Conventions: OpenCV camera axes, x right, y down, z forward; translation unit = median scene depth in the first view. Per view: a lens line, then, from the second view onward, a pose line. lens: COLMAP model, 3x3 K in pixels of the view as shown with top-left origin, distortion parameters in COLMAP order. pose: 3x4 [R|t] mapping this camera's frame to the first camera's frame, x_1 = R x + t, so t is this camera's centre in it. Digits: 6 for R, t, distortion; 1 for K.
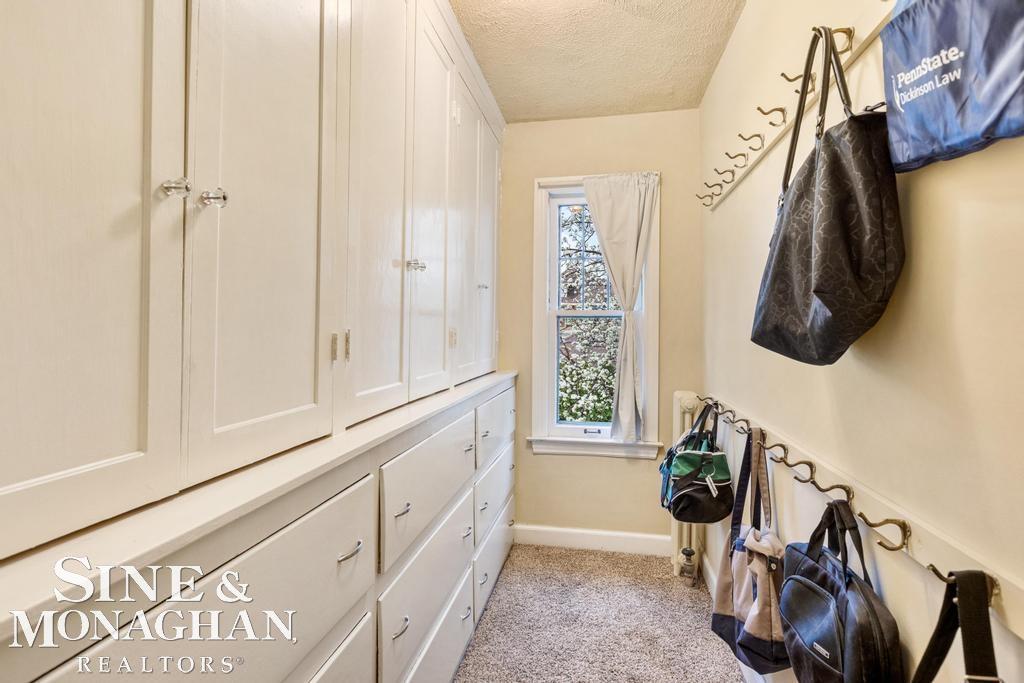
lens RADIAL K [[526.0, 0, 514.6], [0, 526.0, 321.1], [0, 0, 1]] dist [0.004834, 0.000266]
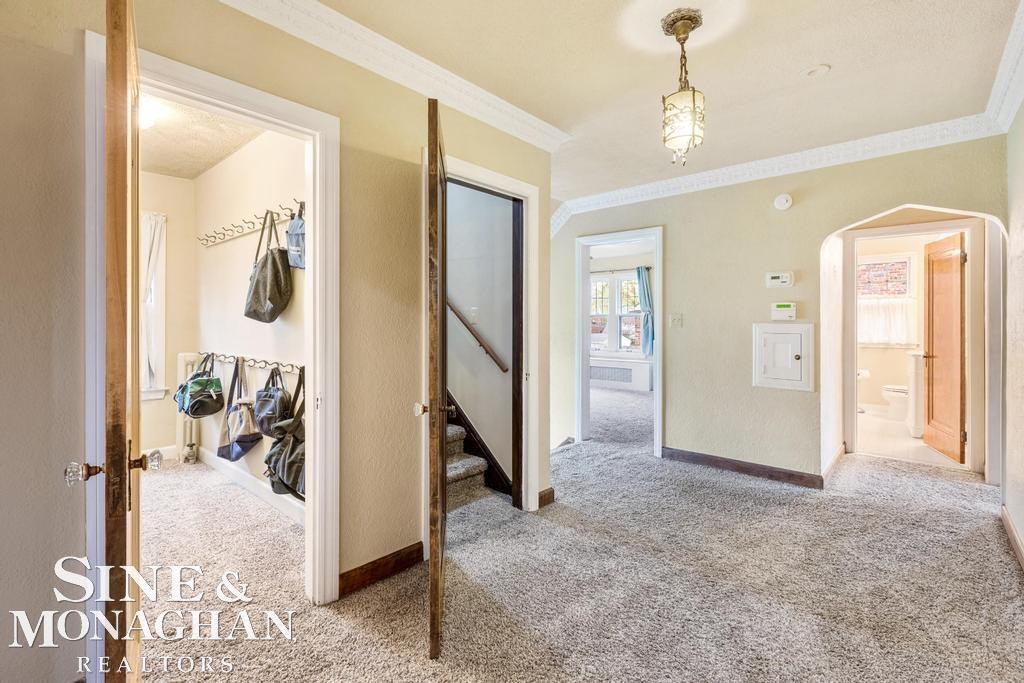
lens RADIAL K [[456.7, 0, 498.6], [0, 456.7, 321.3], [0, 0, 1]] dist [-0.000460, -0.000289]
pose [[0.532667, -0.006072, 0.846303, -0.816684], [-0.005614, 0.999927, 0.010707, 0.033168], [-0.846306, -0.010454, 0.532594, -1.317153]]
